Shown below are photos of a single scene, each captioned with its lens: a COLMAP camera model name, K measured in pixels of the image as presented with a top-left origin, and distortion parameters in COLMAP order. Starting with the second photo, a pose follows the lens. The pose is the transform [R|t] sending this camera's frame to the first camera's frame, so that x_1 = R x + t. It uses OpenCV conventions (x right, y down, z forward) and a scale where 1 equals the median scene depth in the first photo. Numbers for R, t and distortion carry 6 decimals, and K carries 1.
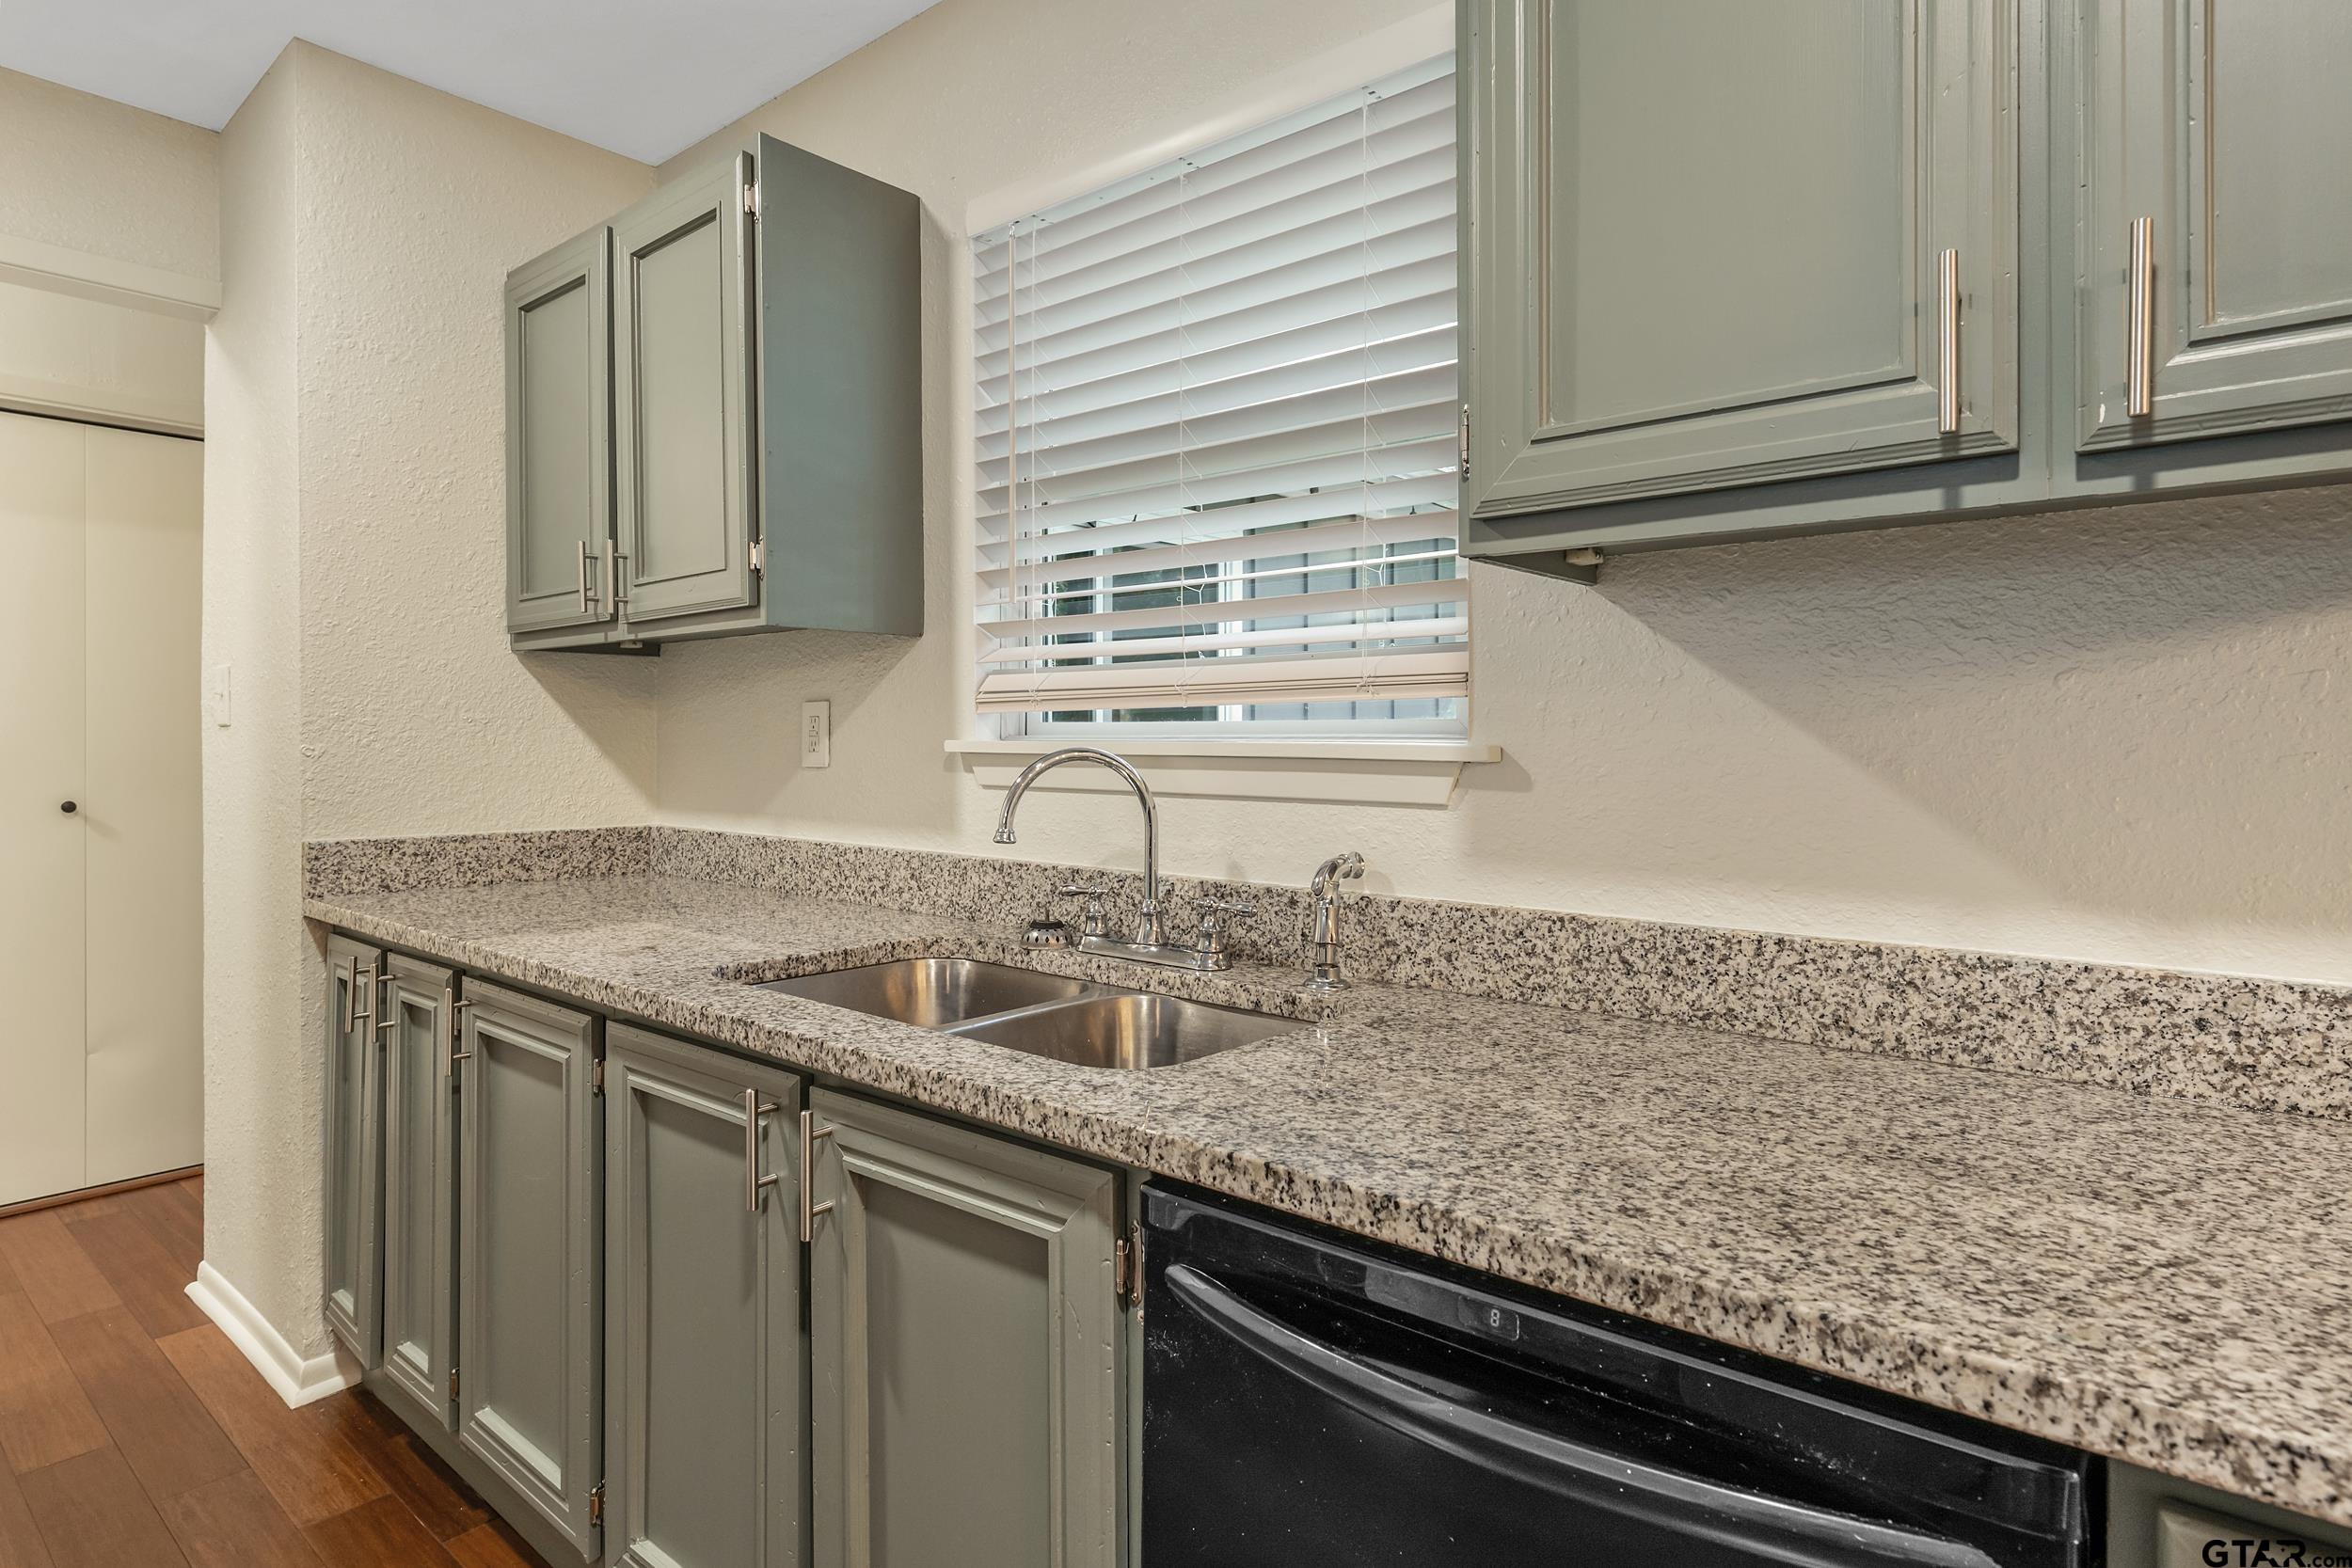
lens RADIAL K [[1249.6, 0, 1173.9], [0, 1249.6, 748.9], [0, 0, 1]] dist [0.002225, 0.000409]
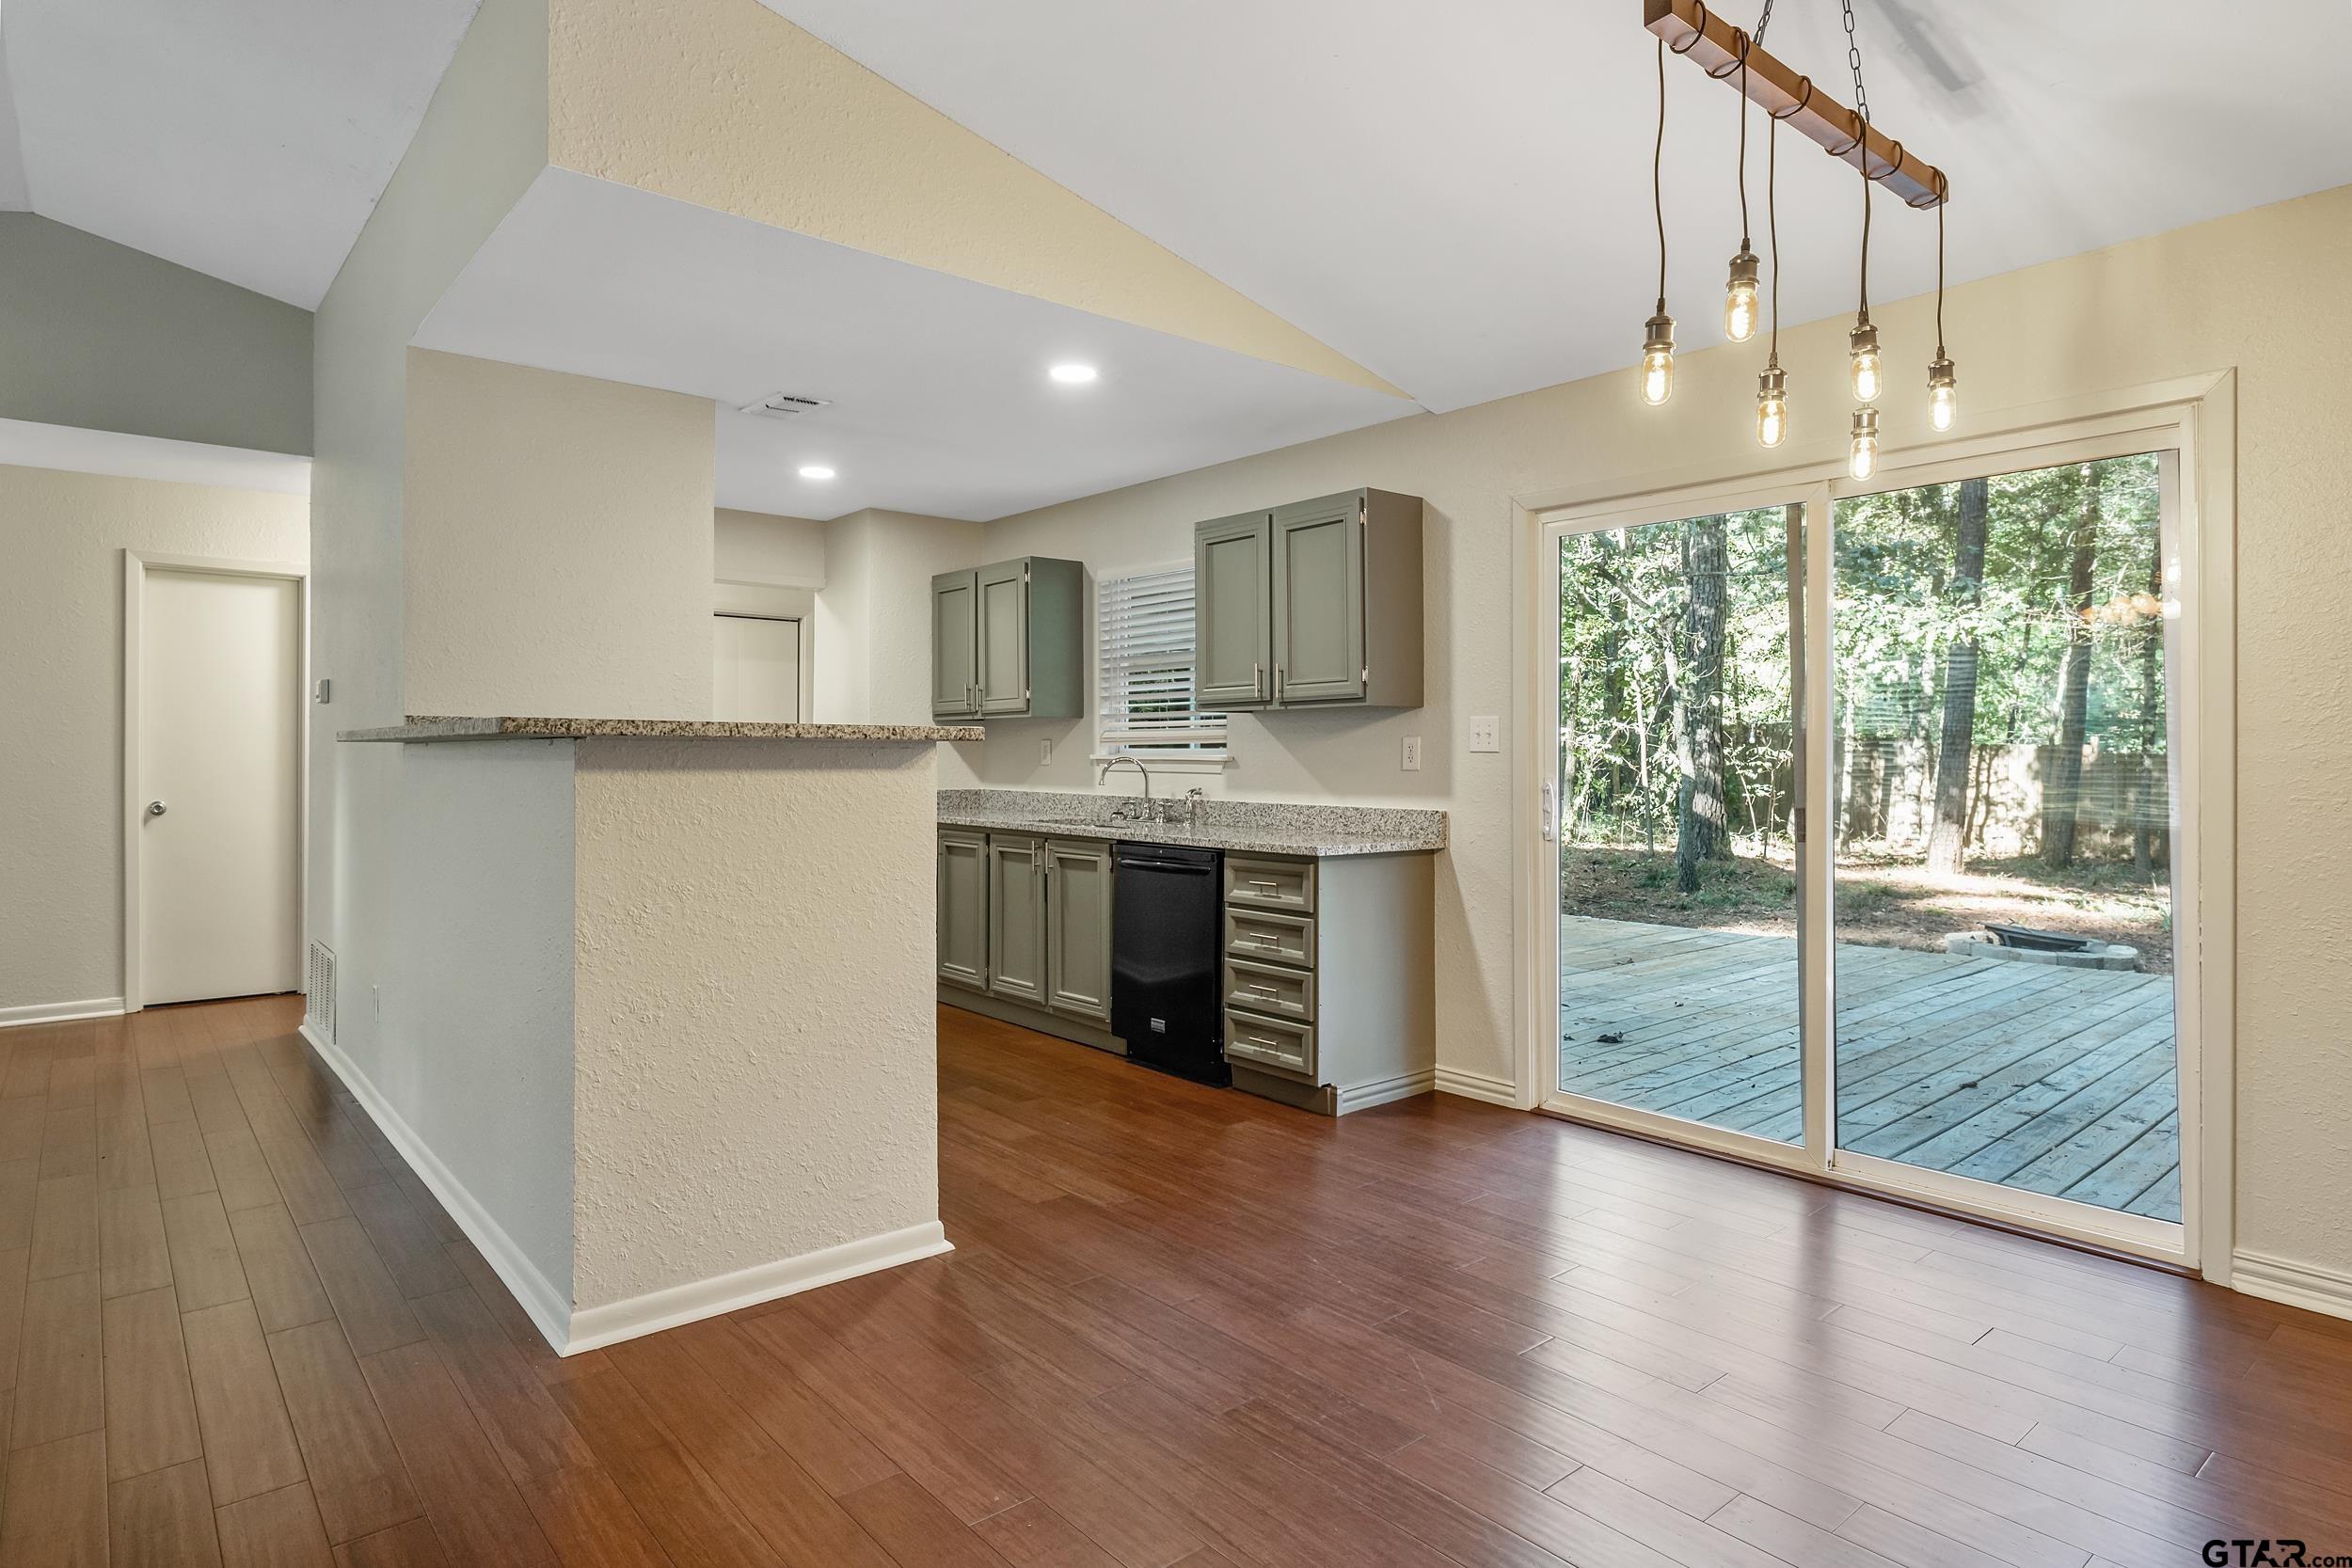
lens RADIAL K [[1270.5, 0, 1177.0], [0, 1270.5, 771.7], [0, 0, 1]] dist [0.003437, 0.000720]
pose [[0.986362, 0.004644, -0.164524, 0.614086], [-0.003512, 0.999968, 0.007172, 0.012446], [0.164552, -0.006496, 0.986347, -2.294752]]
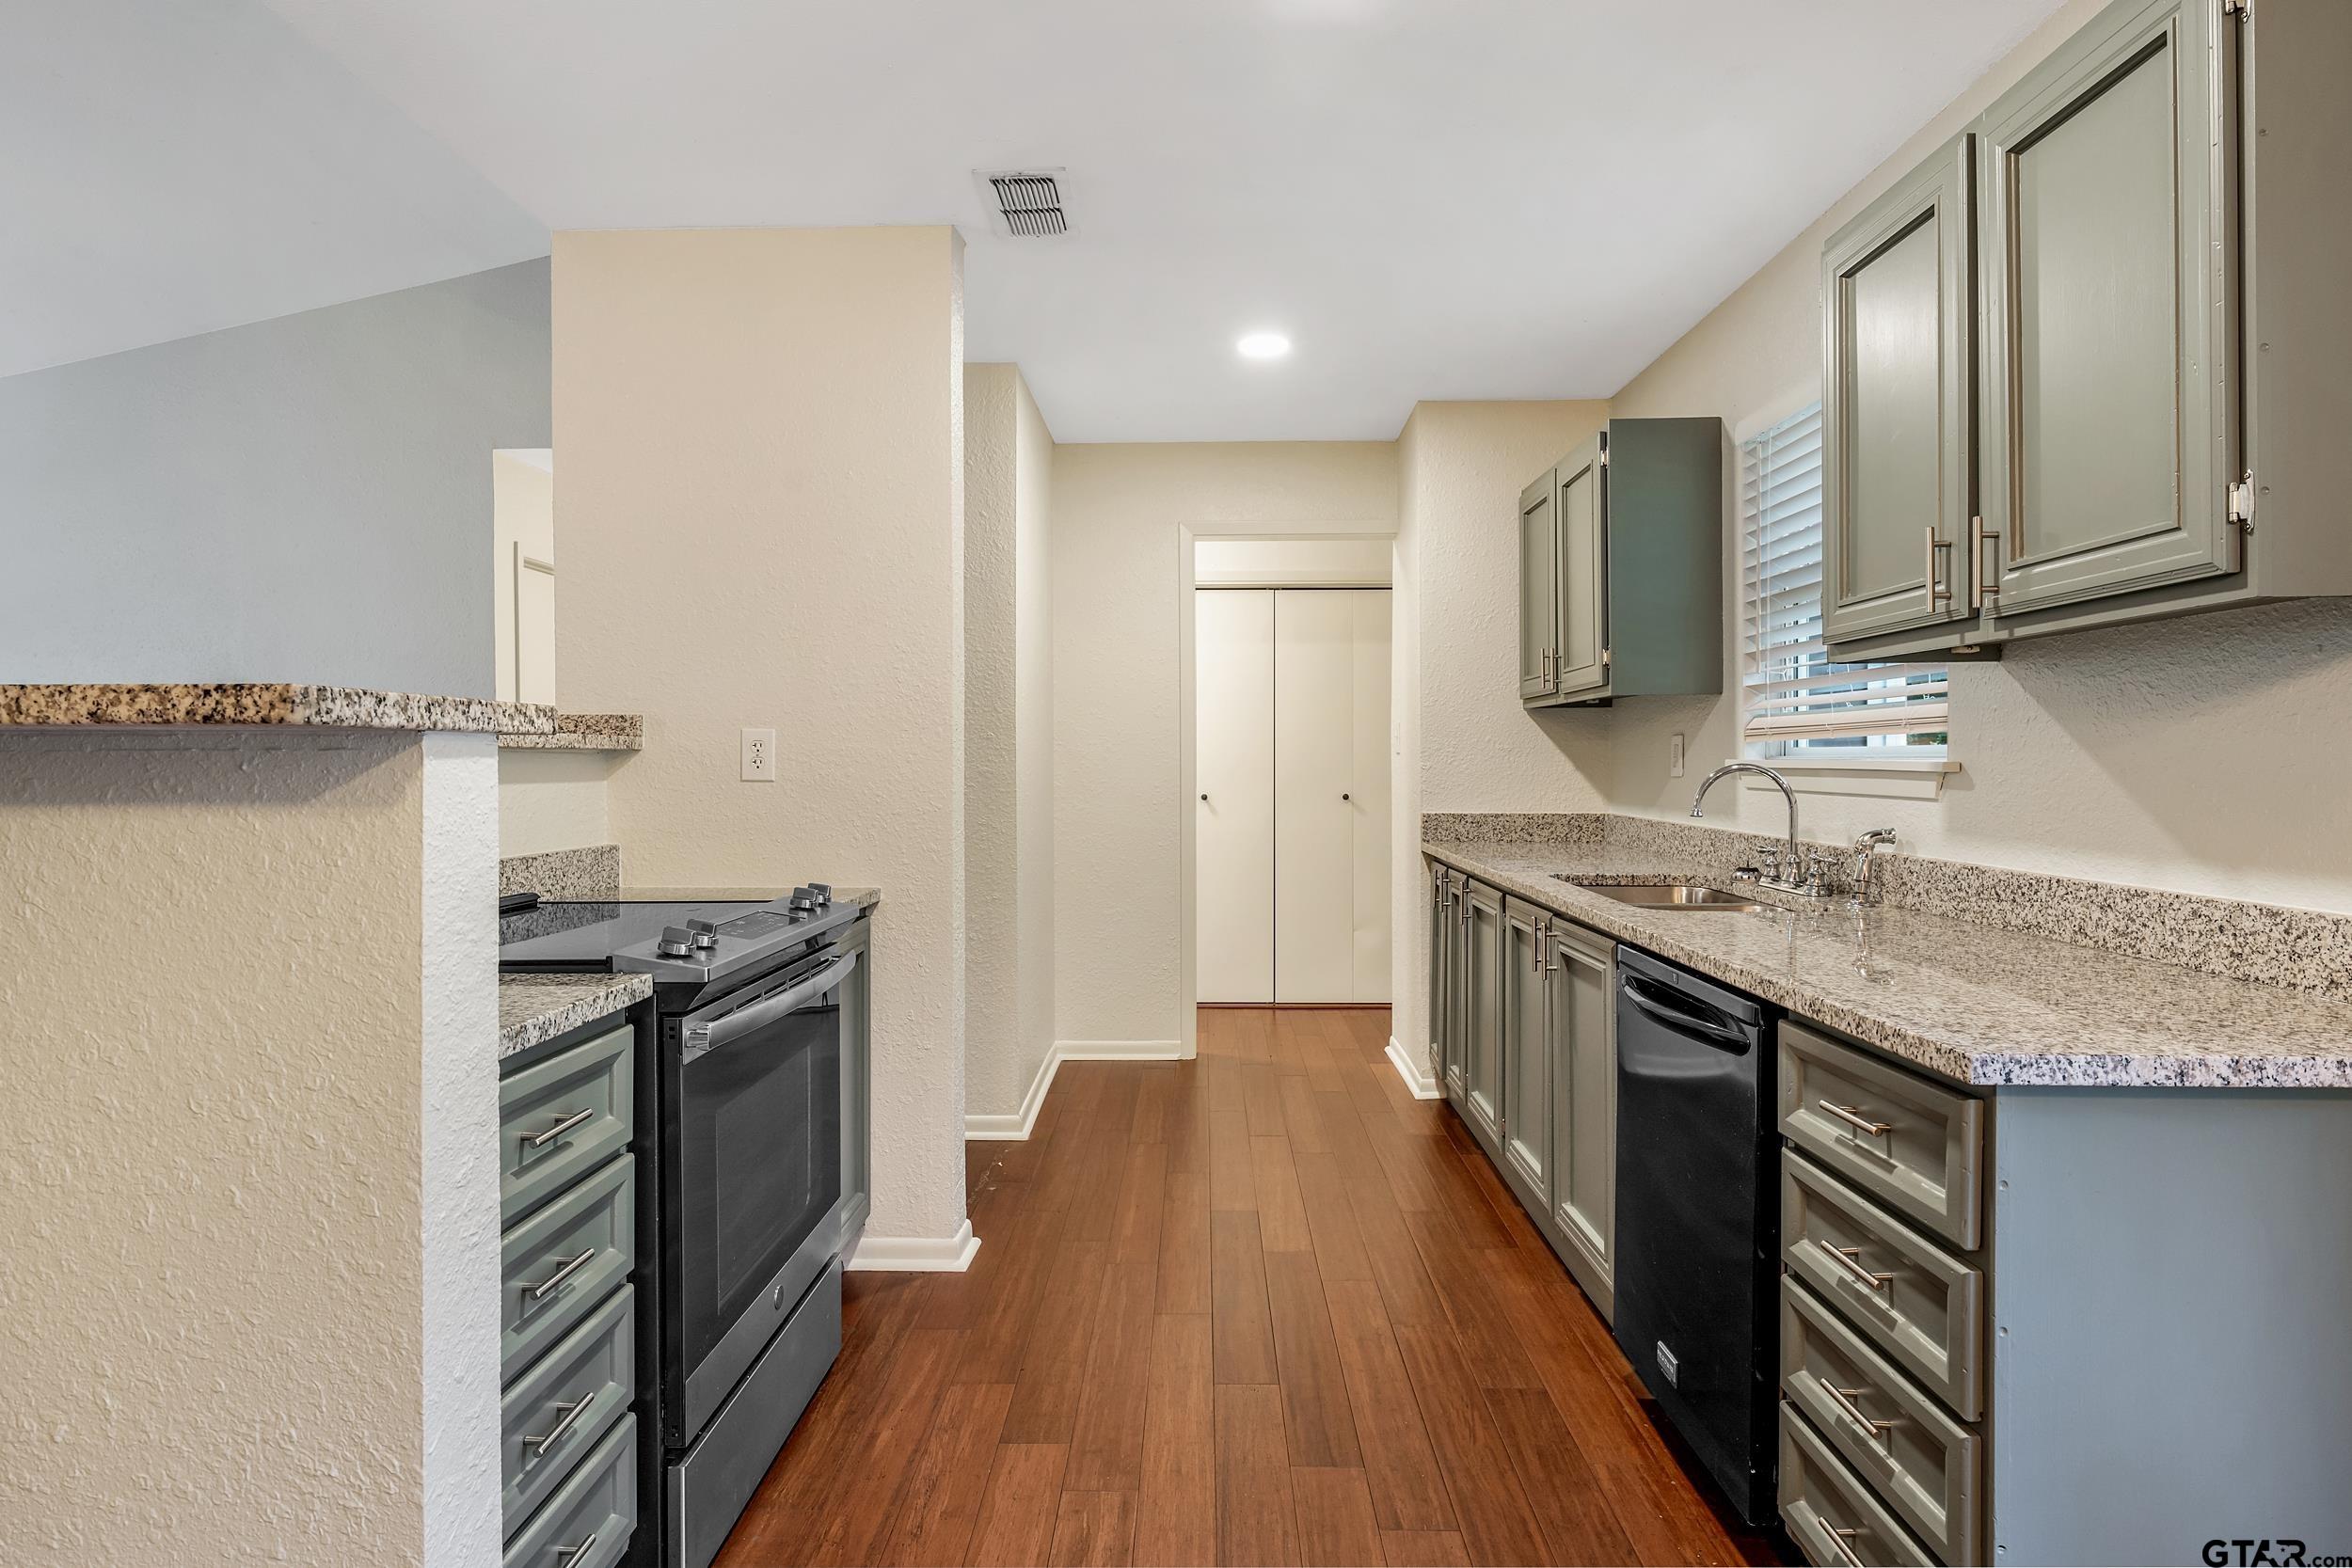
lens RADIAL K [[1249.6, 0, 1173.9], [0, 1249.6, 748.9], [0, 0, 1]] dist [0.002225, 0.000409]
pose [[0.627139, -0.010844, -0.778832, 0.762513], [-0.000536, 0.999897, -0.014354, 0.003689], [0.778907, 0.009419, 0.627068, -0.686961]]
